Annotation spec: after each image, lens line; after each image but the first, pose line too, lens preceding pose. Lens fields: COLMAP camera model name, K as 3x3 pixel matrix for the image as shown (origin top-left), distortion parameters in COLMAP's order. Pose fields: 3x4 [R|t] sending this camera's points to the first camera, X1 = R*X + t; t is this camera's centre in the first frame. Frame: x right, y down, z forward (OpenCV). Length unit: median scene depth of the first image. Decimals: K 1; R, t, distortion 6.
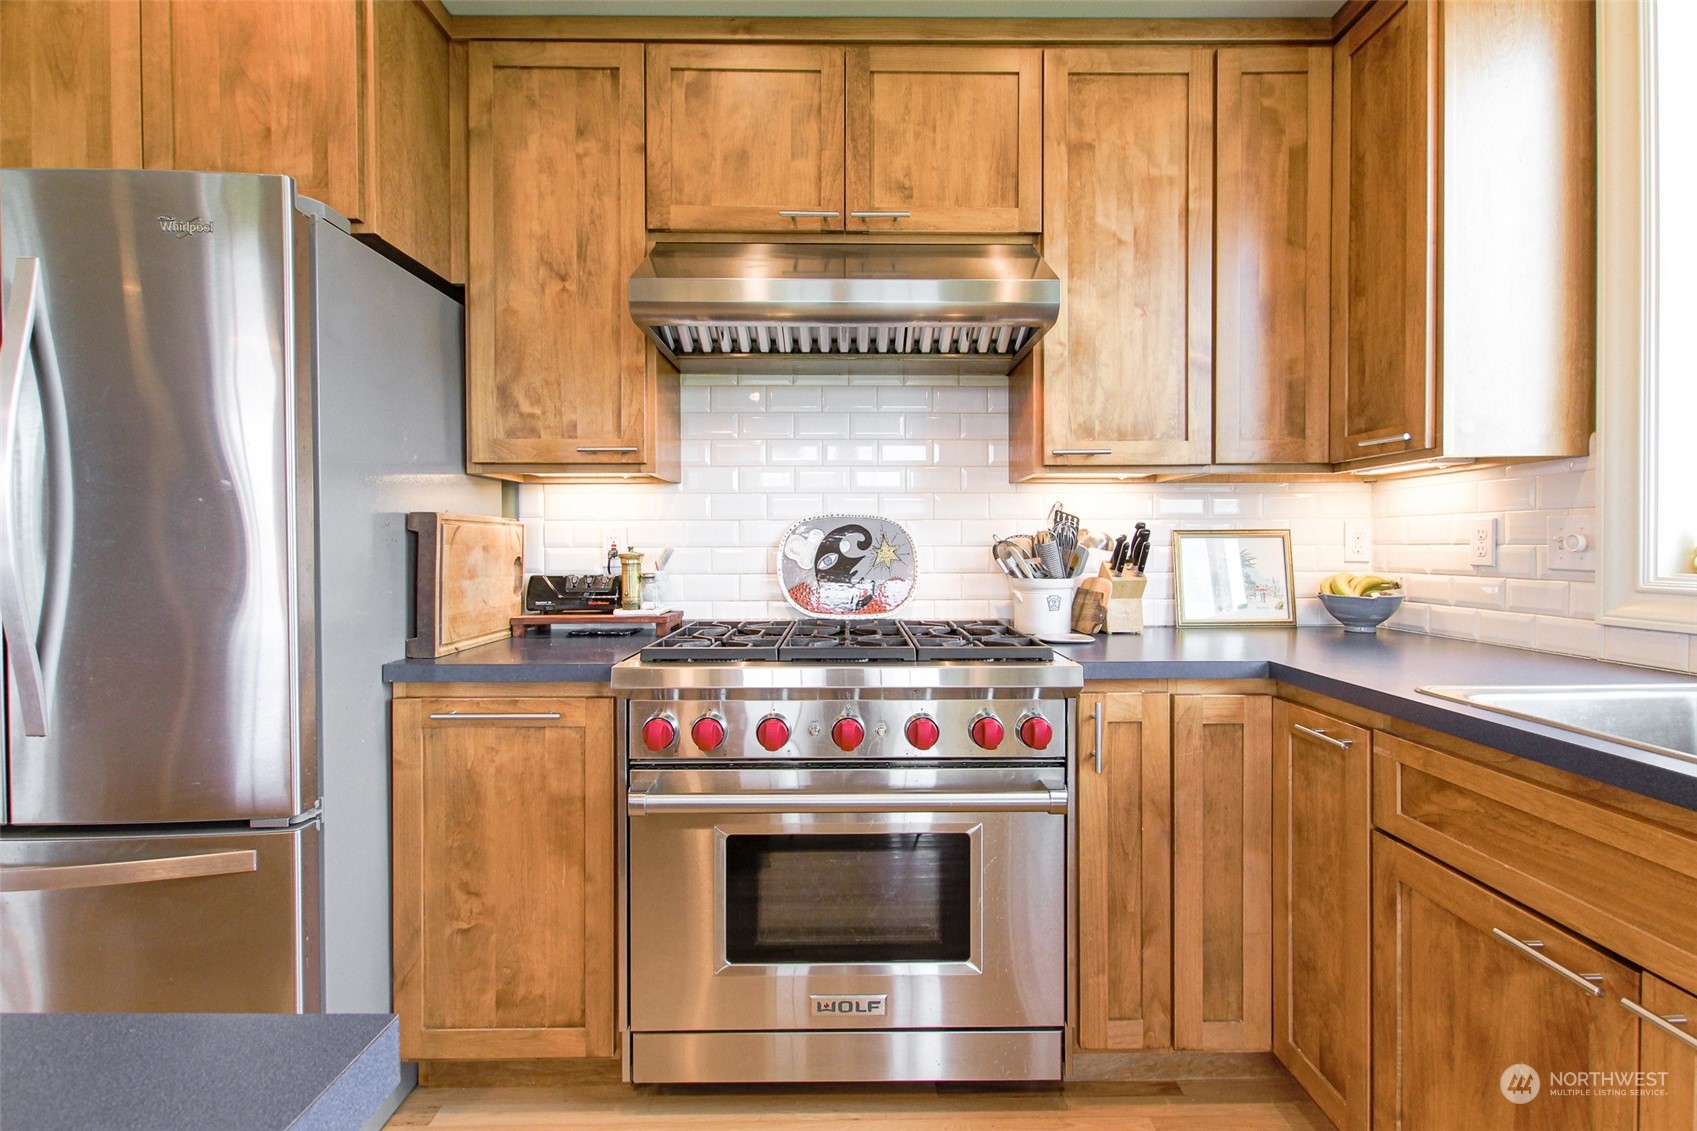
lens RADIAL K [[787.6, 0, 858.6], [0, 787.6, 550.5], [0, 0, 1]] dist [0.011900, -0.006108]
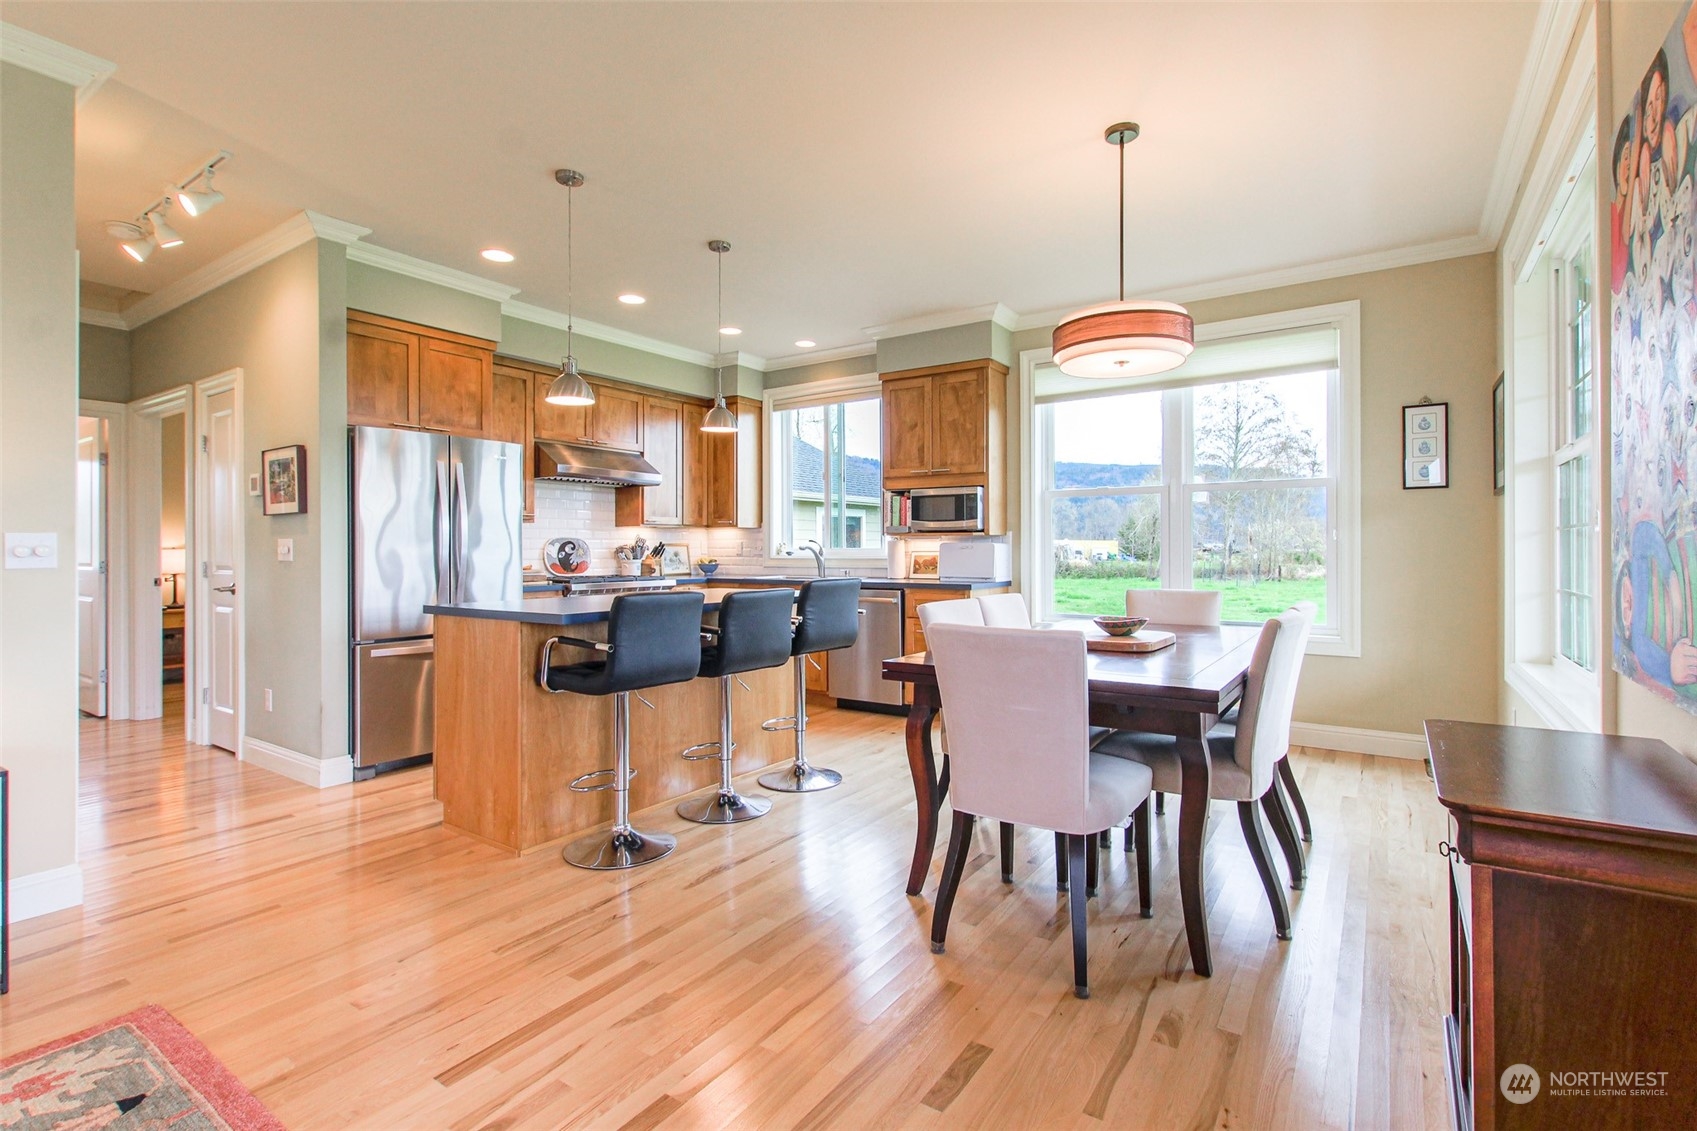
lens RADIAL K [[787.6, 0, 827.9], [0, 787.6, 551.0], [0, 0, 1]] dist [0.011900, -0.006108]
pose [[0.598915, -0.002471, 0.800809, -1.906510], [0.006971, 0.999973, -0.002128, 0.015165], [-0.800782, 0.006857, 0.598916, -1.540396]]
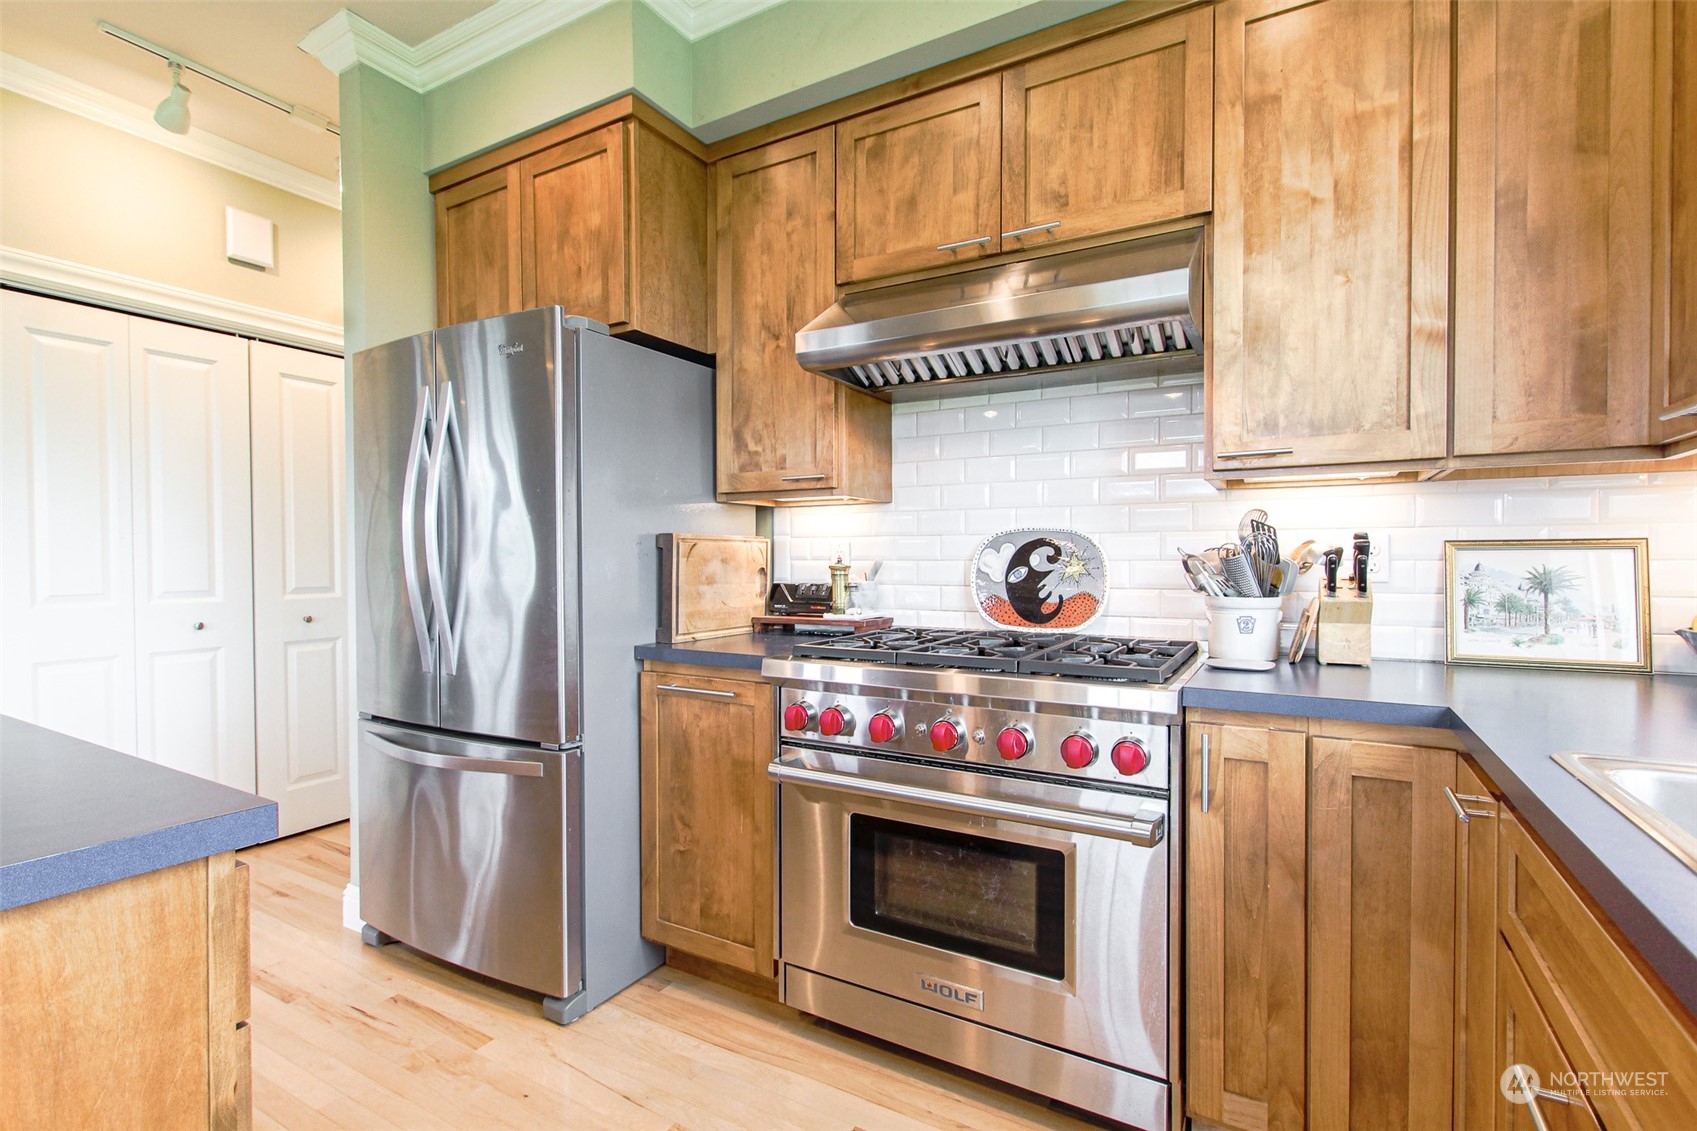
lens RADIAL K [[787.6, 0, 850.8], [0, 787.6, 569.2], [0, 0, 1]] dist [0.011900, -0.006108]
pose [[0.860339, 0.008471, -0.509652, 0.342100], [-0.005191, 0.999956, 0.007859, -0.000322], [0.509696, -0.004116, 0.860345, 0.015687]]
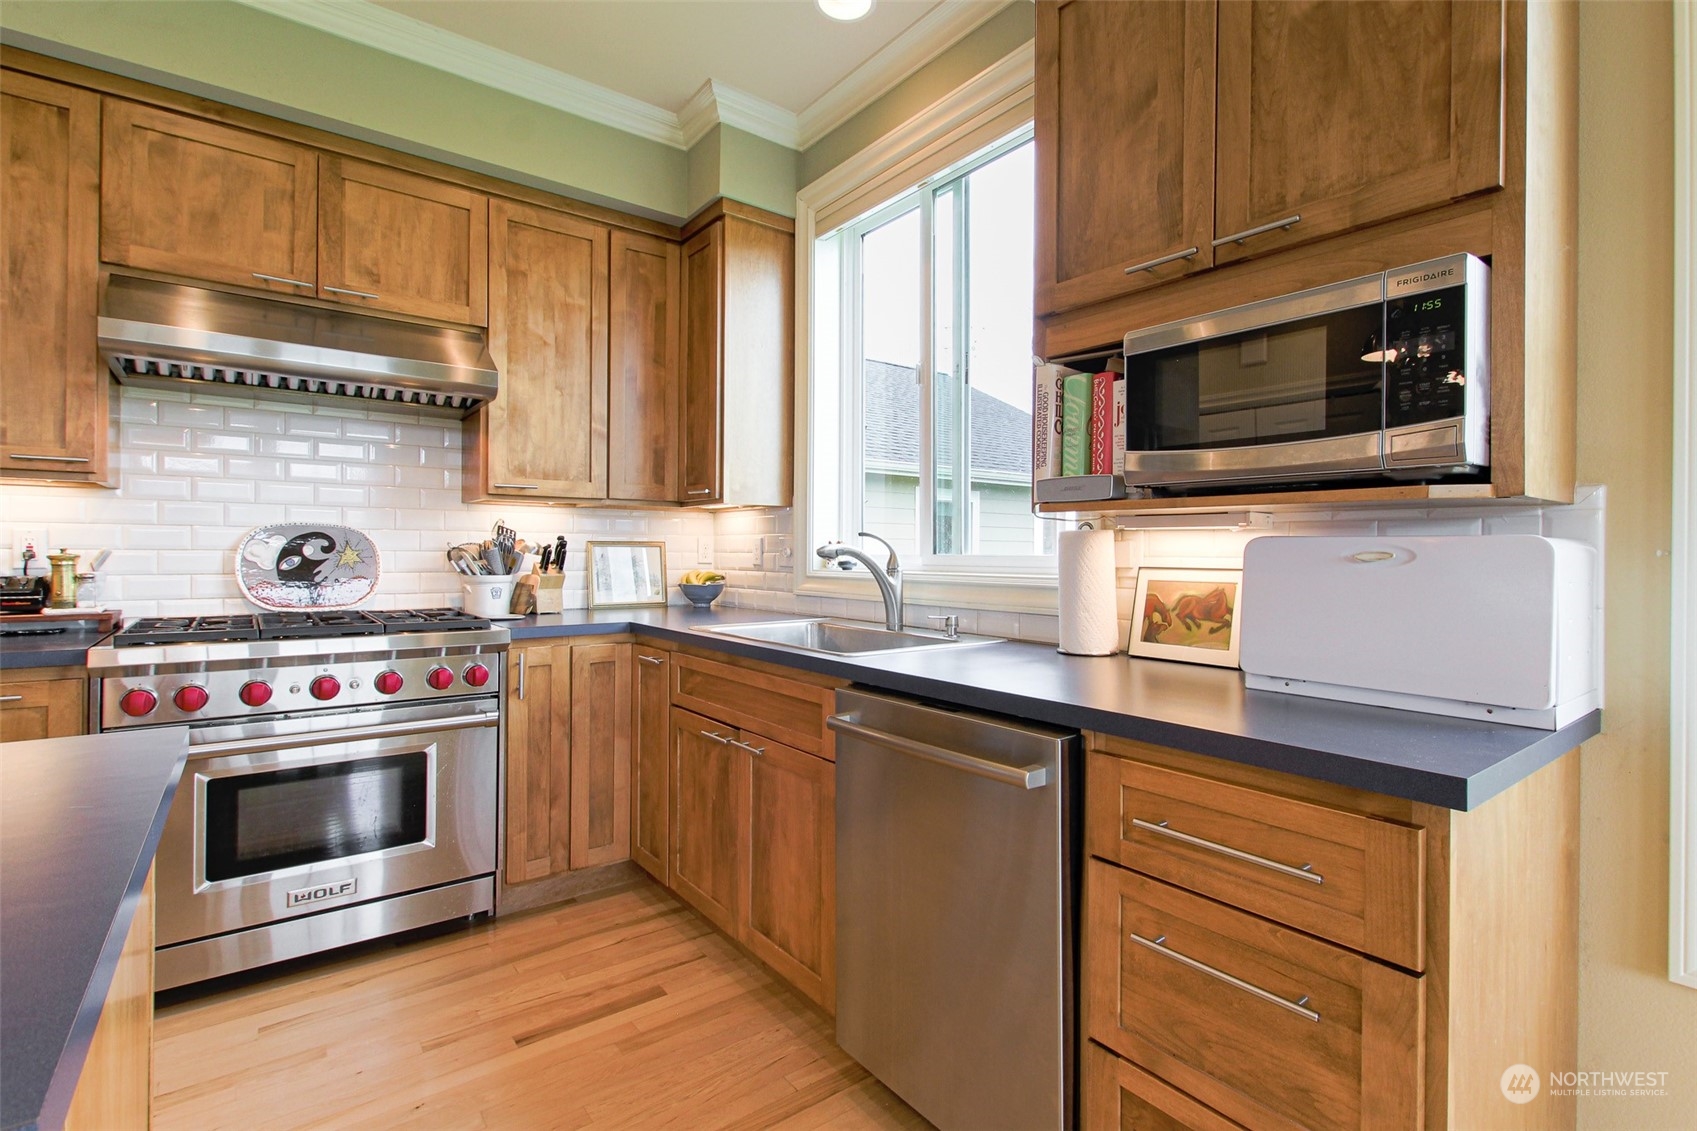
lens RADIAL K [[787.6, 0, 850.2], [0, 787.6, 551.7], [0, 0, 1]] dist [0.011900, -0.006108]
pose [[0.804703, 0.008241, 0.593620, -0.078779], [-0.004598, 0.999960, -0.007650, 0.002650], [-0.593660, 0.003427, 0.804709, -0.511049]]
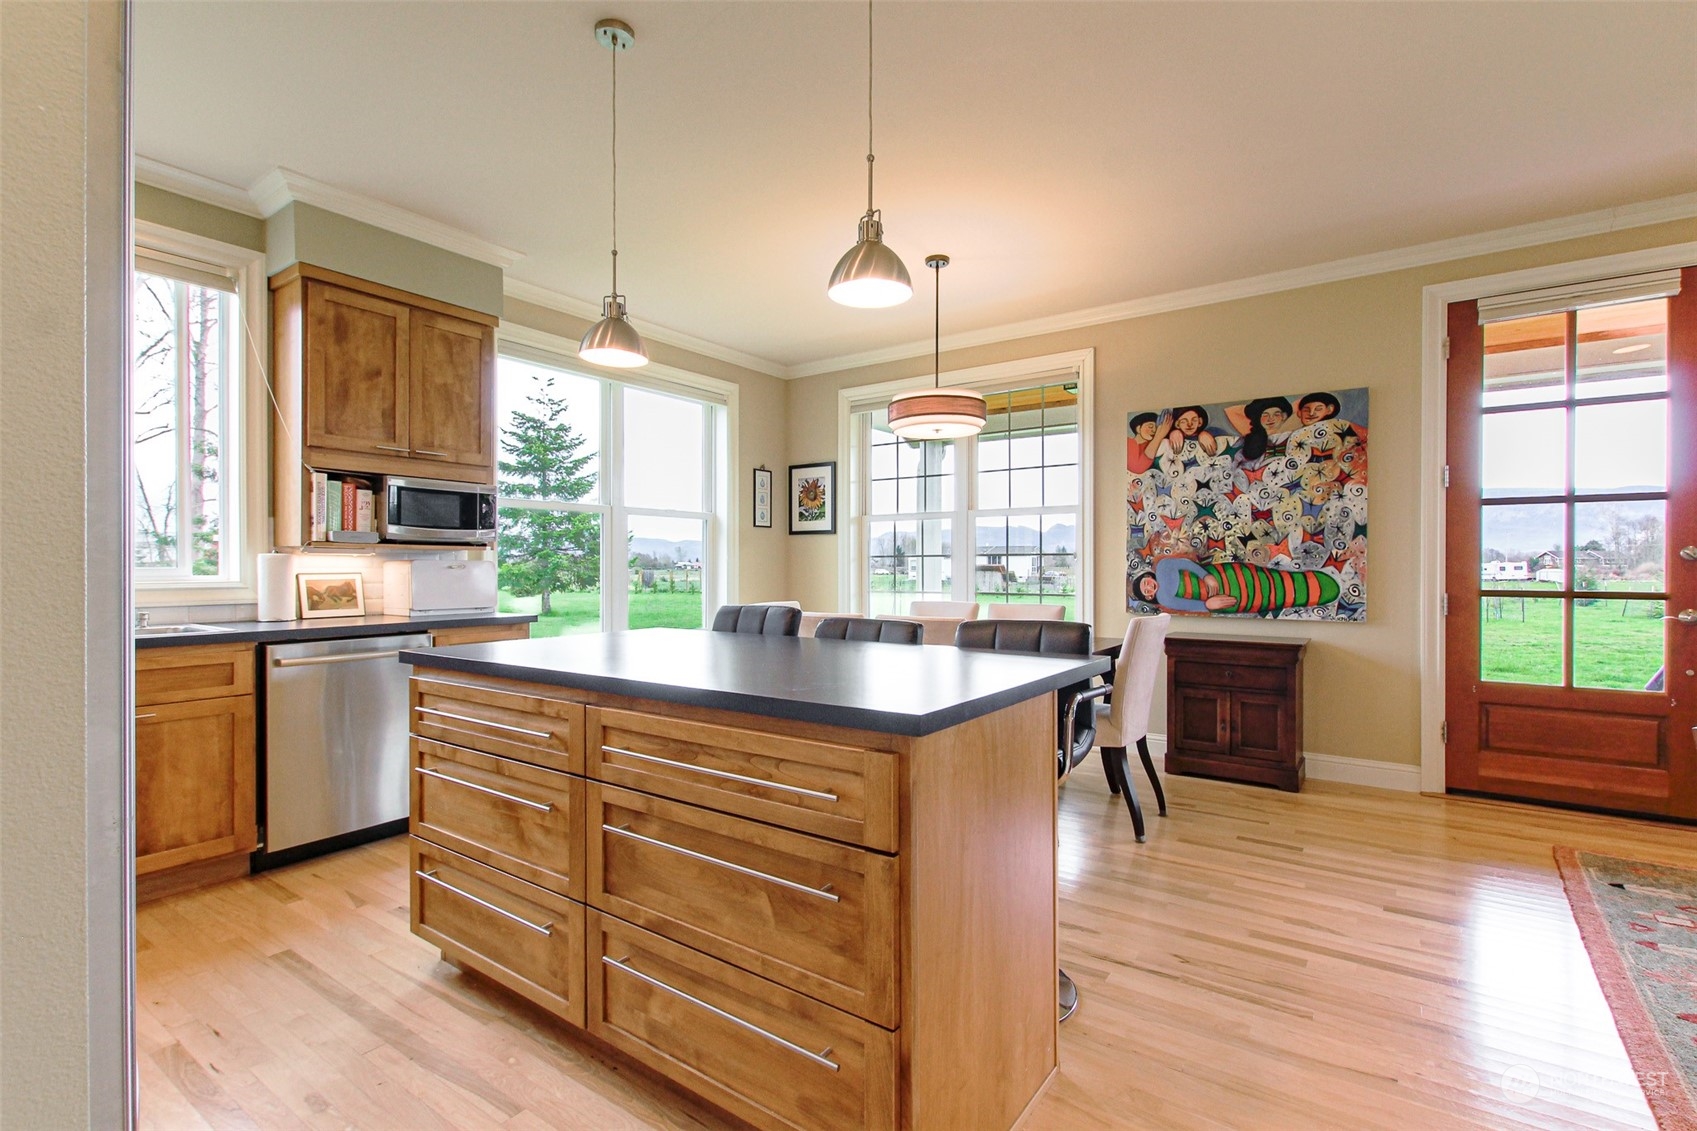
lens RADIAL K [[787.6, 0, 879.2], [0, 787.6, 566.1], [0, 0, 1]] dist [0.011900, -0.006108]
pose [[-0.818250, 0.000906, 0.574862, -1.397199], [0.005005, 0.999972, 0.005547, -0.008165], [-0.574841, 0.007416, -0.818232, 0.772818]]
